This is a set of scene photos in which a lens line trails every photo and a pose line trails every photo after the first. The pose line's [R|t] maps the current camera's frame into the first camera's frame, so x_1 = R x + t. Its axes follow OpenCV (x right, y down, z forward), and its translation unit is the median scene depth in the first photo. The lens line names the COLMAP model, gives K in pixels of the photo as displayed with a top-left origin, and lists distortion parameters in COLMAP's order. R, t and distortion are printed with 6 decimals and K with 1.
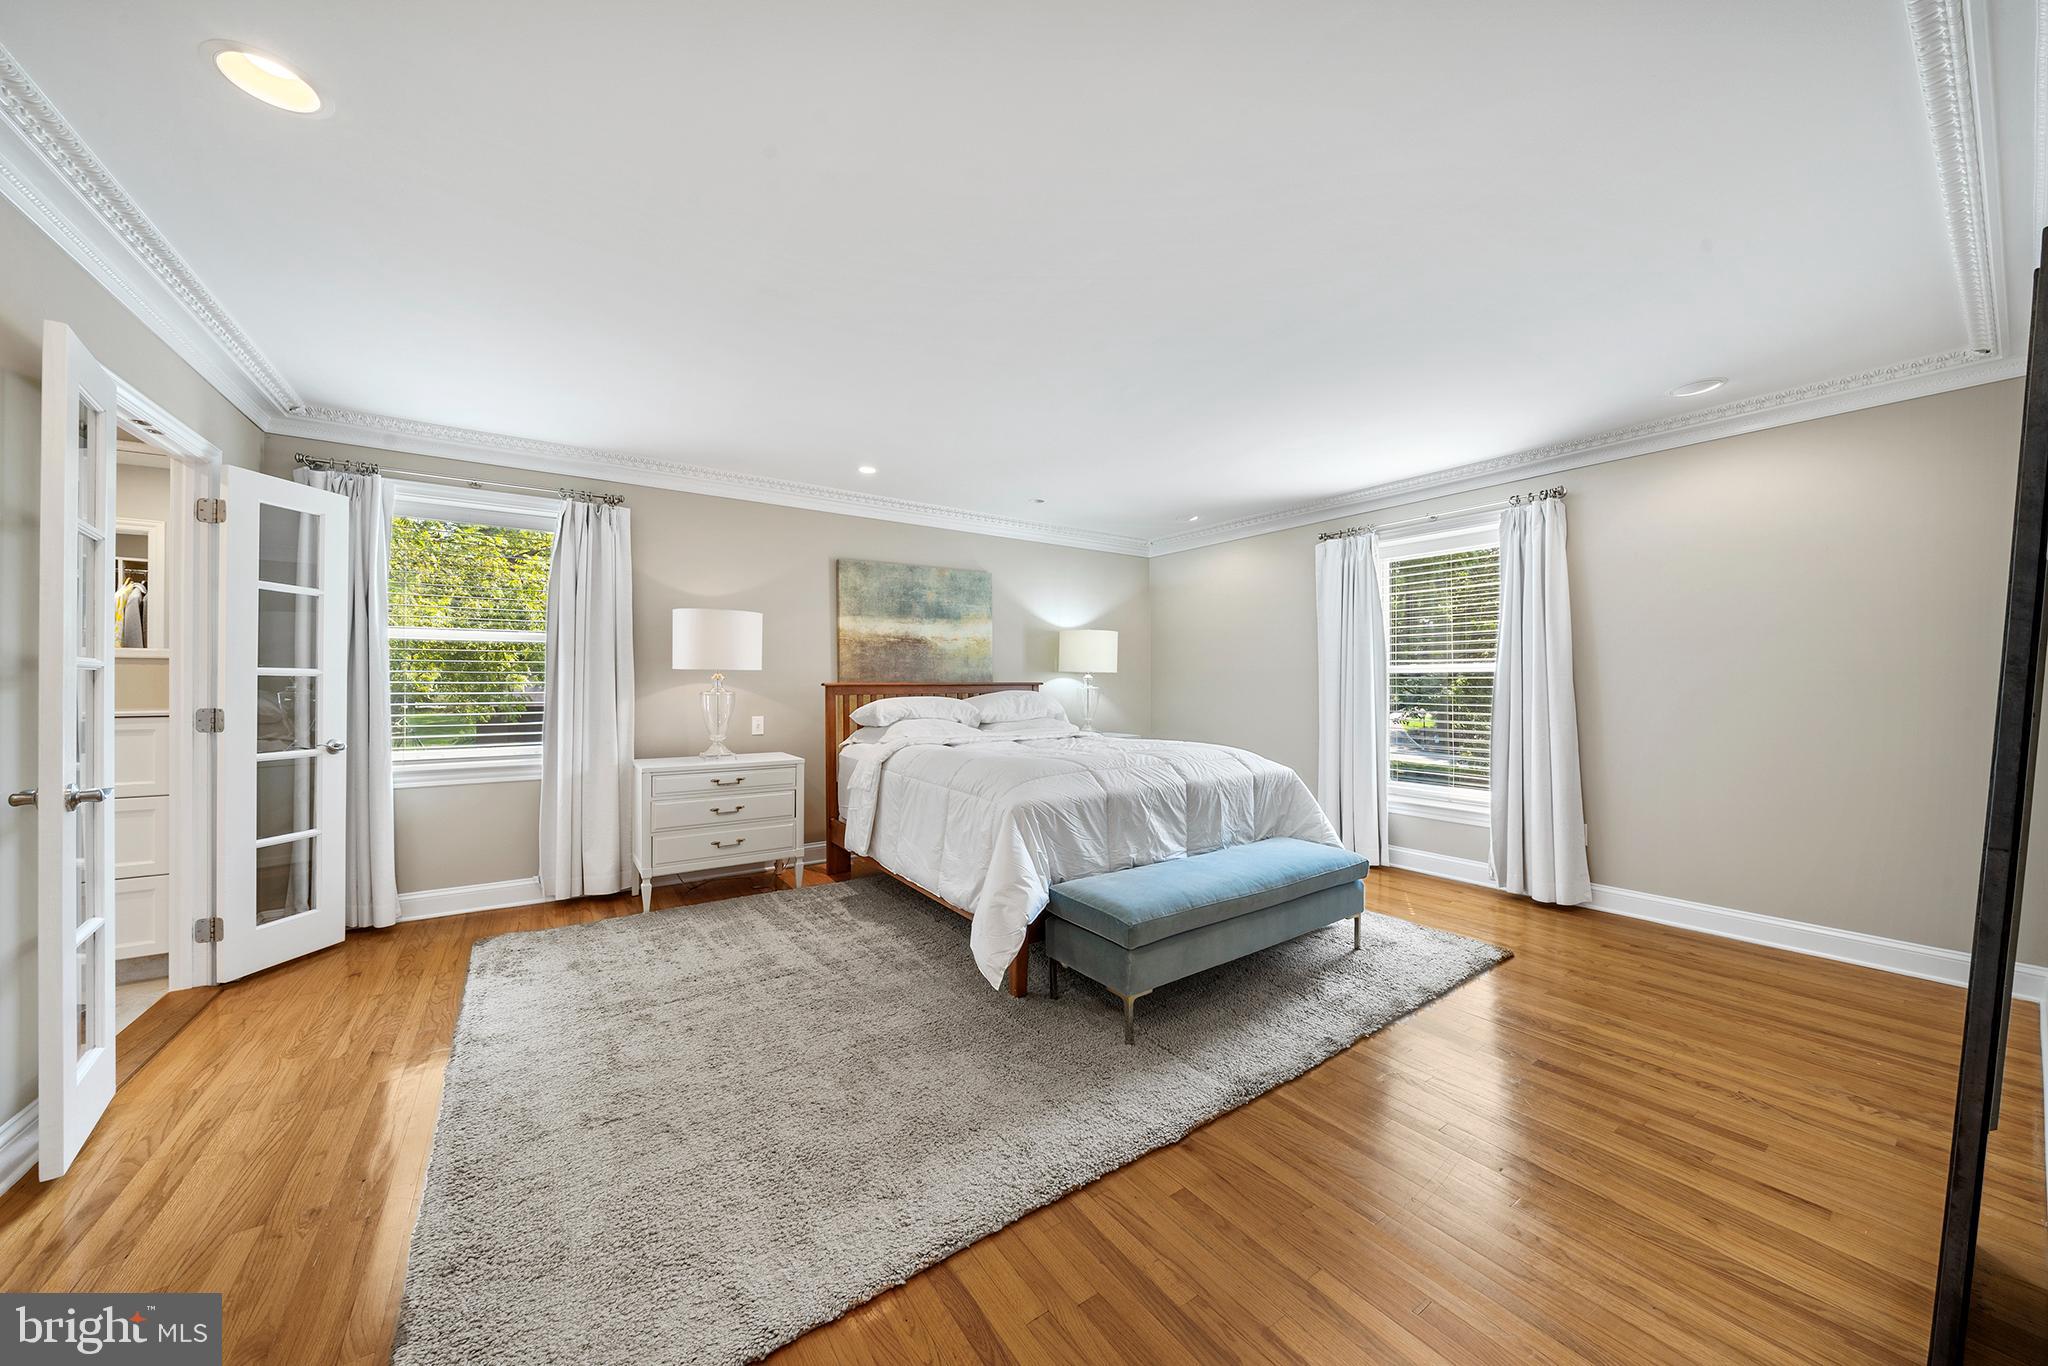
lens RADIAL K [[708.2, 0, 1034.4], [0, 708.2, 686.1], [0, 0, 1]] dist [-0.000196, 0.000205]
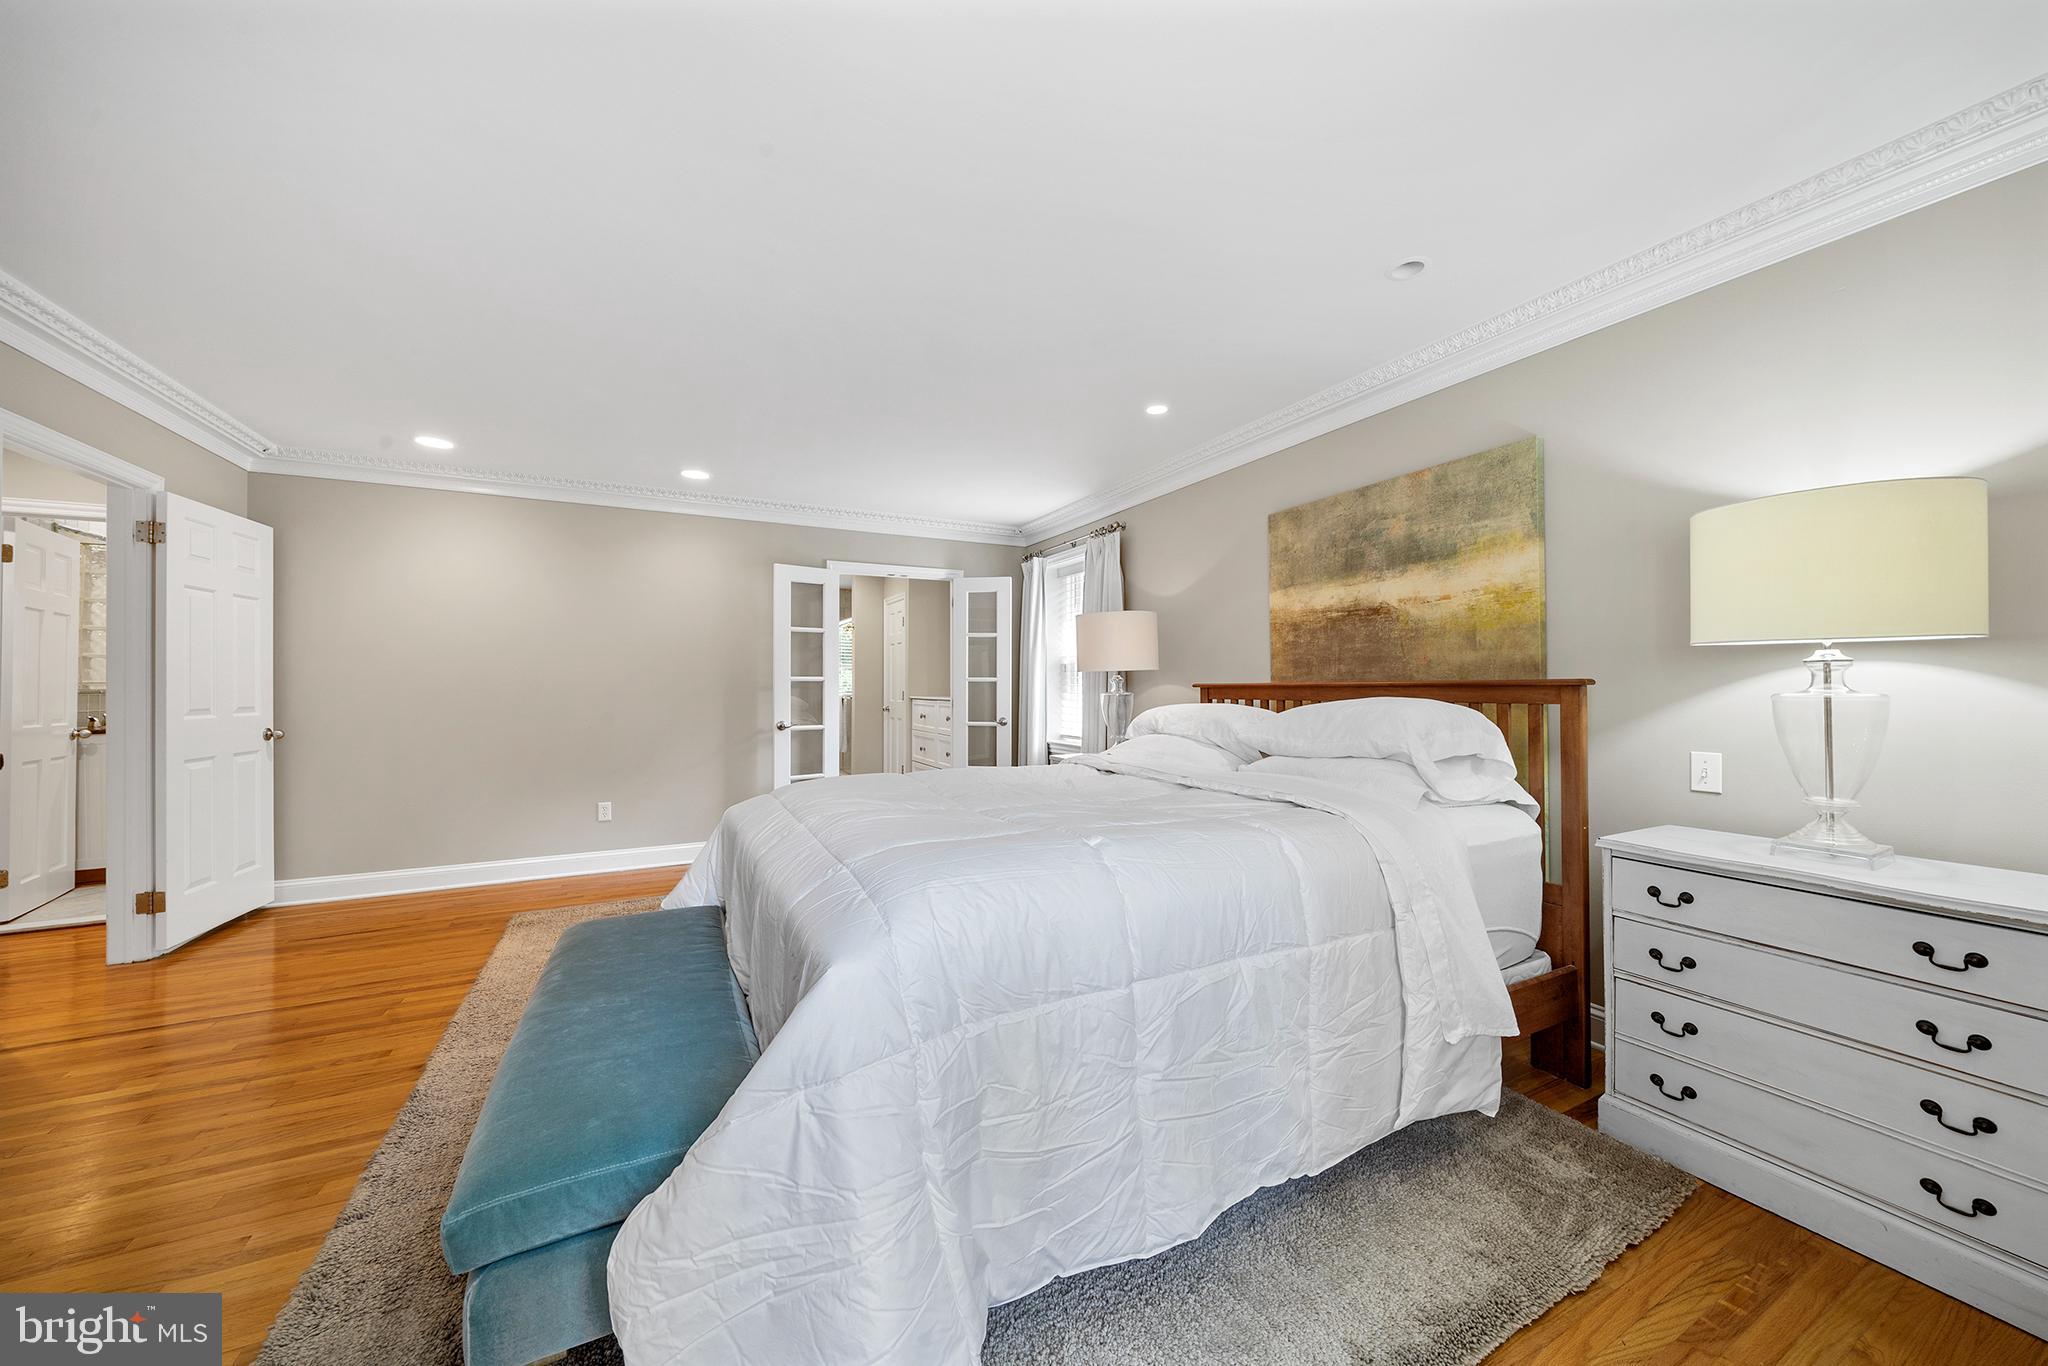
lens RADIAL K [[708.2, 0, 1034.4], [0, 708.2, 686.1], [0, 0, 1]] dist [-0.000196, 0.000205]
pose [[-0.128994, 0.000174, -0.991645, 0.460696], [0.000705, 1.000000, 0.000084, -0.001600], [0.991645, -0.000689, -0.128995, 0.806141]]
